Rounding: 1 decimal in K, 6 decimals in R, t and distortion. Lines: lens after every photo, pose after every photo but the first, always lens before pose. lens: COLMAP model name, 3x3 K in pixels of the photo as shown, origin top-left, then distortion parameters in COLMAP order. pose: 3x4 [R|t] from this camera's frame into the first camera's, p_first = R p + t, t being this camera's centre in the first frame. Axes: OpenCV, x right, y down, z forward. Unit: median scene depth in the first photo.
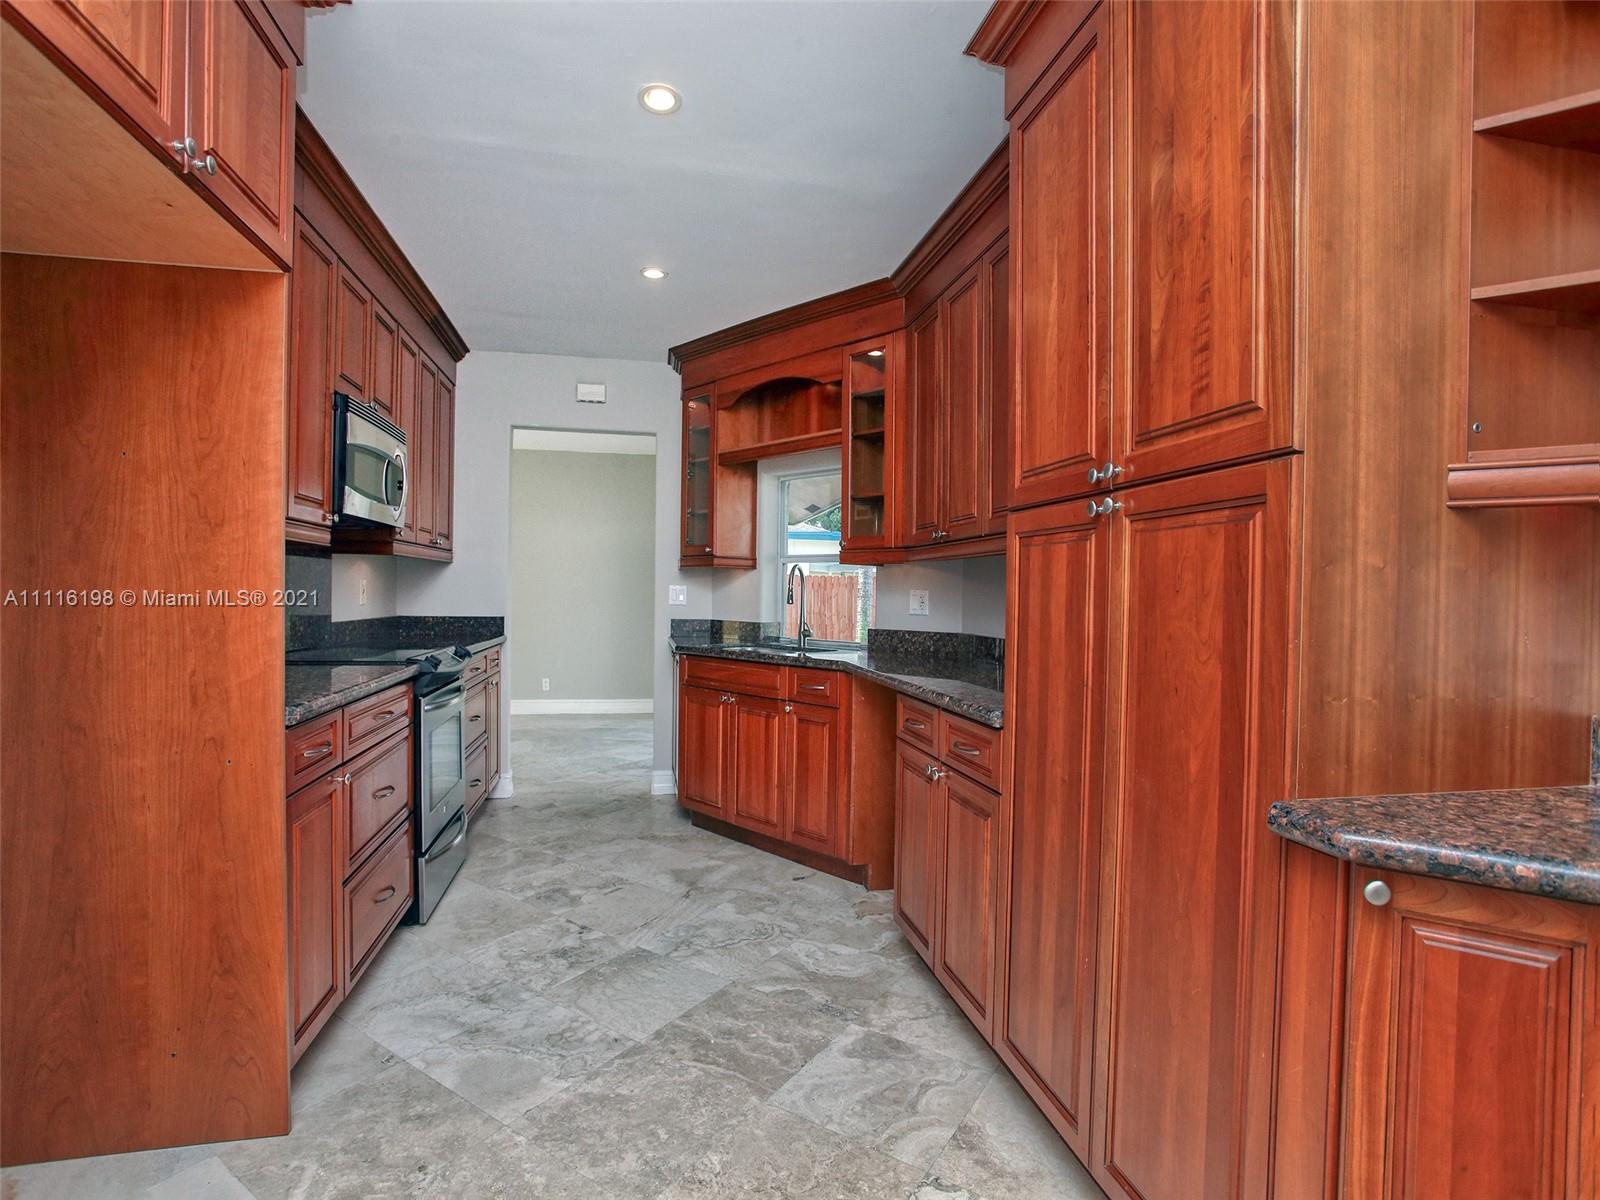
lens RADIAL K [[799.8, 0, 791.9], [0, 799.8, 598.6], [0, 0, 1]] dist [-0.070674, 0.027409]
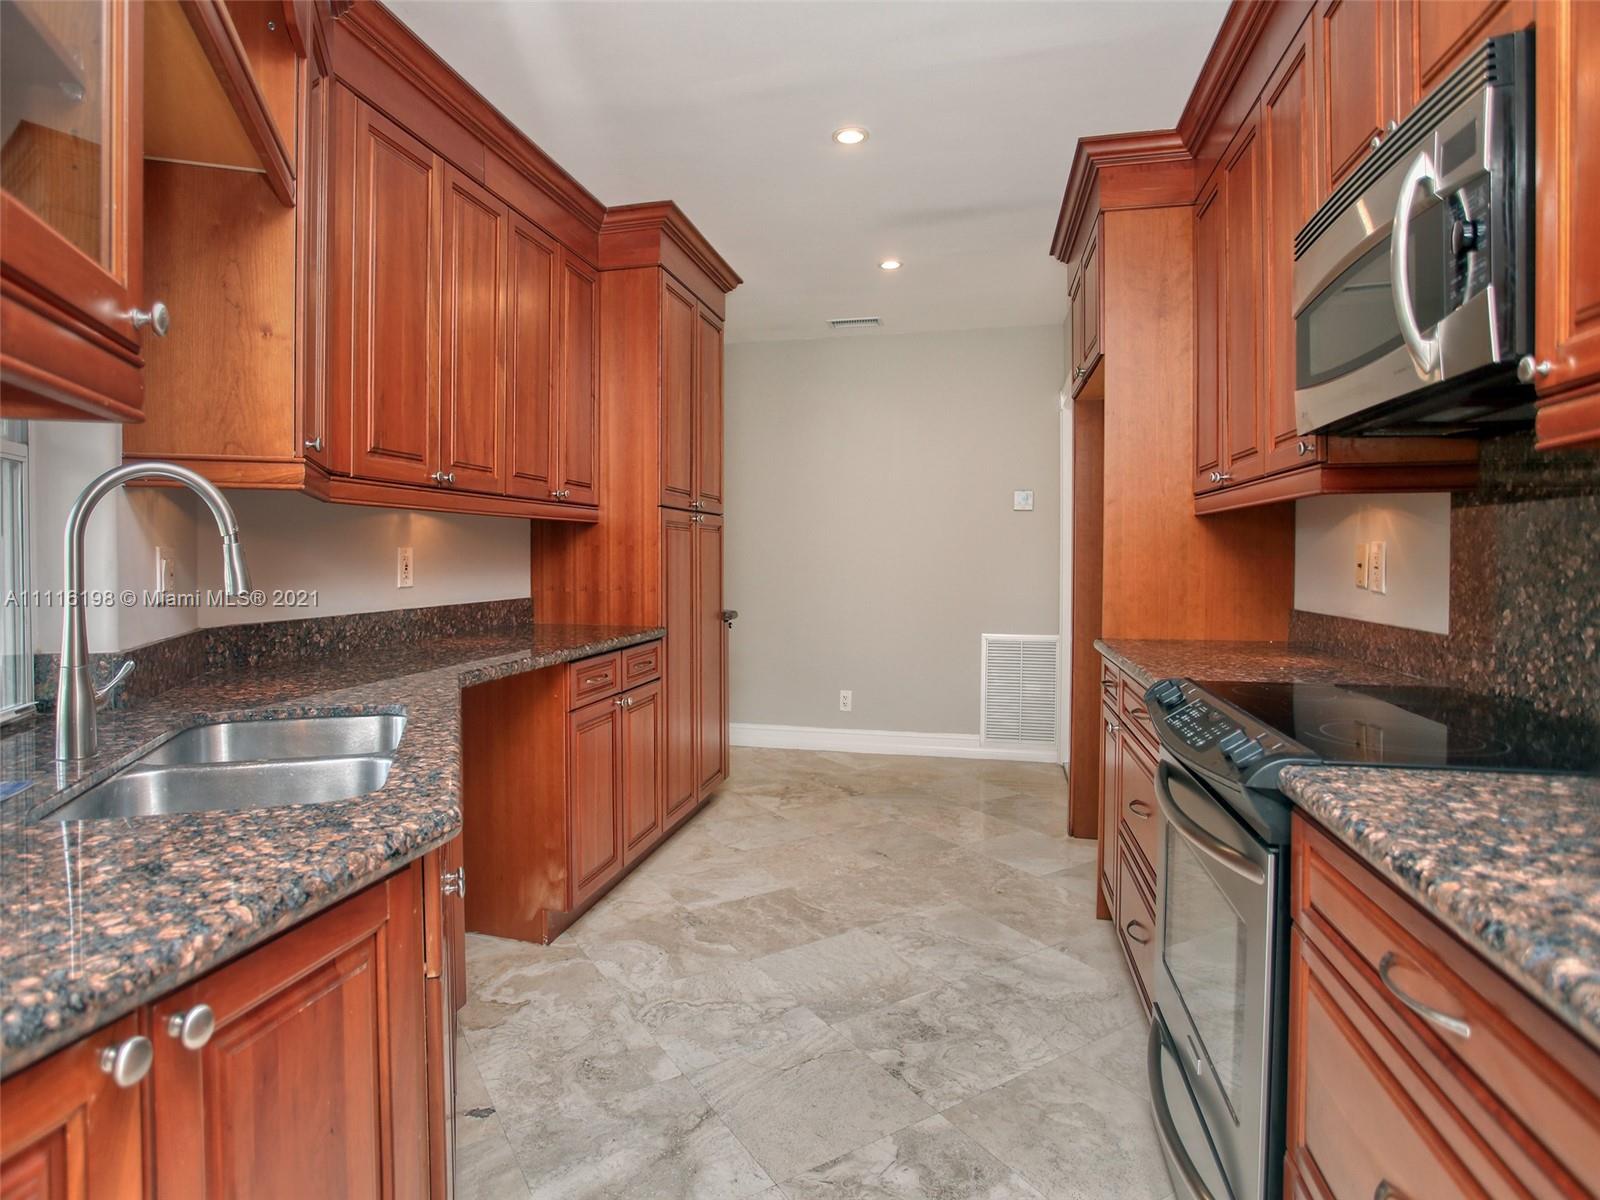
lens RADIAL K [[799.8, 0, 791.9], [0, 799.8, 598.6], [0, 0, 1]] dist [-0.070674, 0.027409]
pose [[-0.913662, -0.036660, 0.404818, -0.441849], [-0.011628, 0.997874, 0.064124, -0.016942], [-0.406308, 0.053880, -0.912146, 1.636393]]
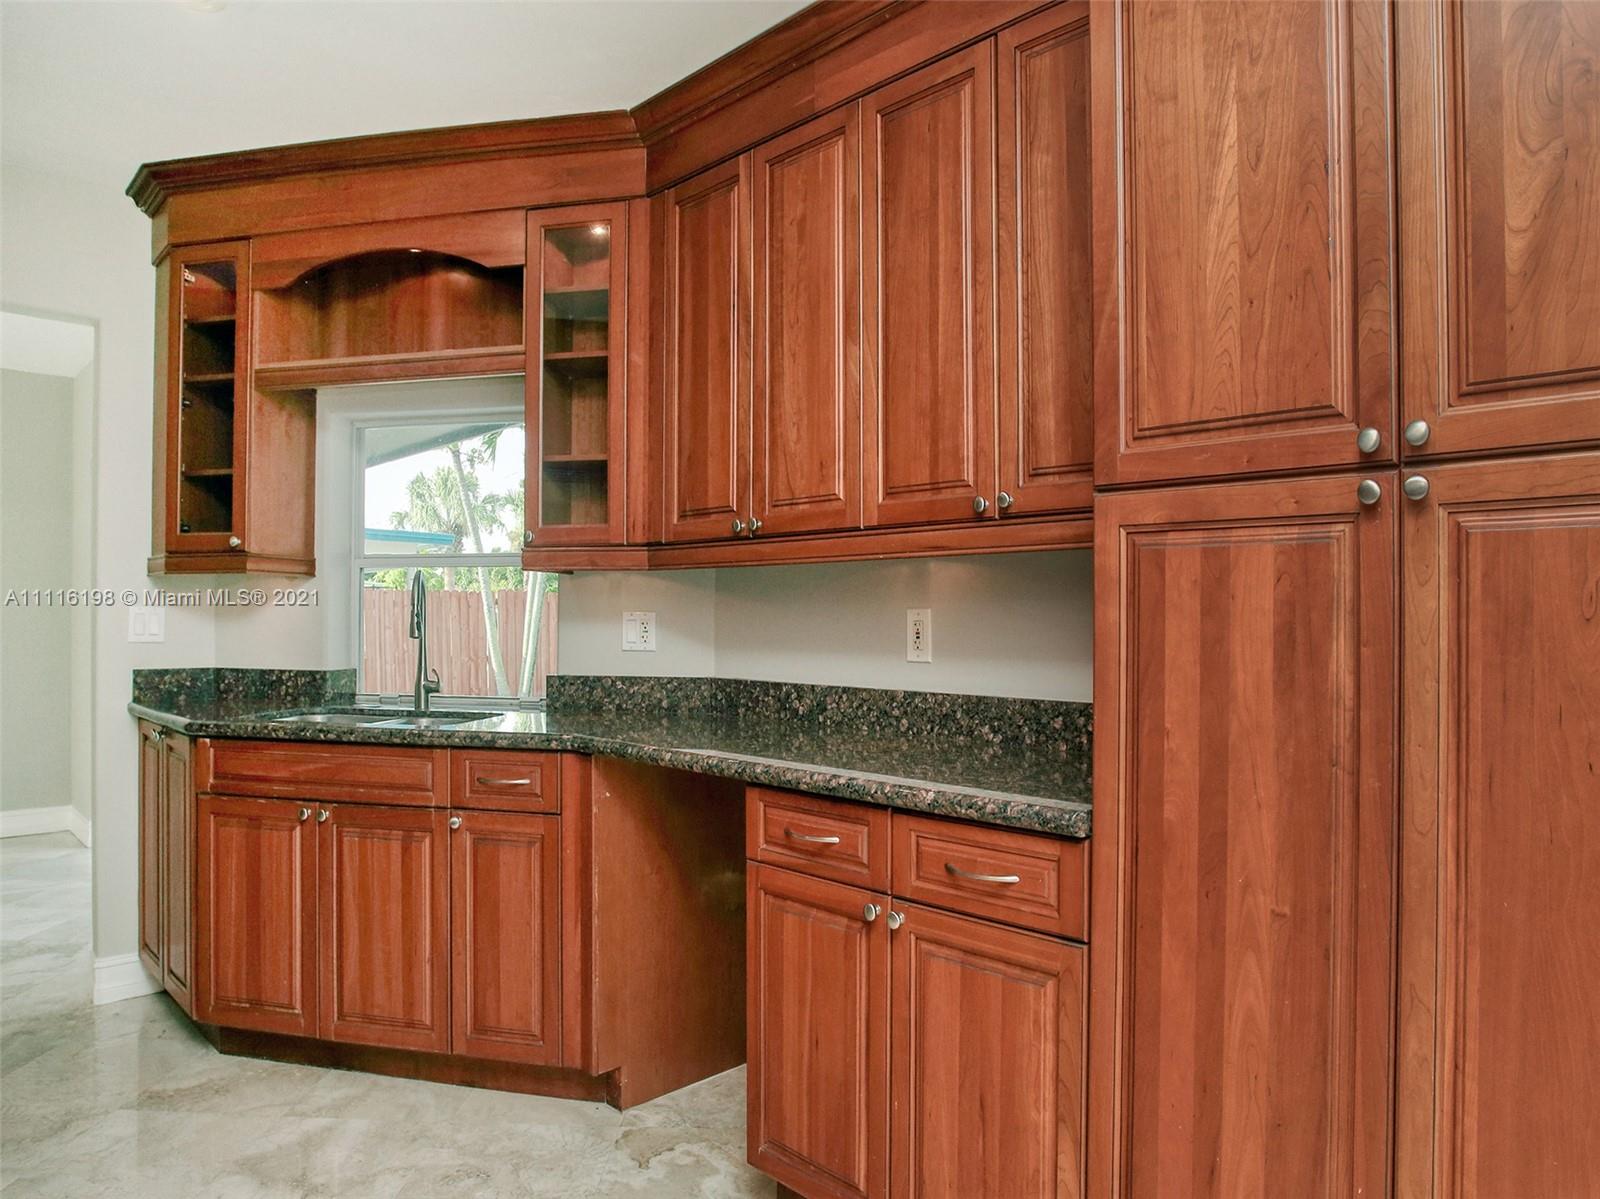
lens RADIAL K [[1052.9, 0, 800.0], [0, 1052.9, 599.5], [0, 0, 1]] dist [-0.049821, 0.002656]
pose [[0.839708, -0.003969, 0.543023, -0.252114], [0.013104, 0.999830, -0.012956, -0.010915], [-0.542880, 0.017995, 0.839618, 0.292787]]
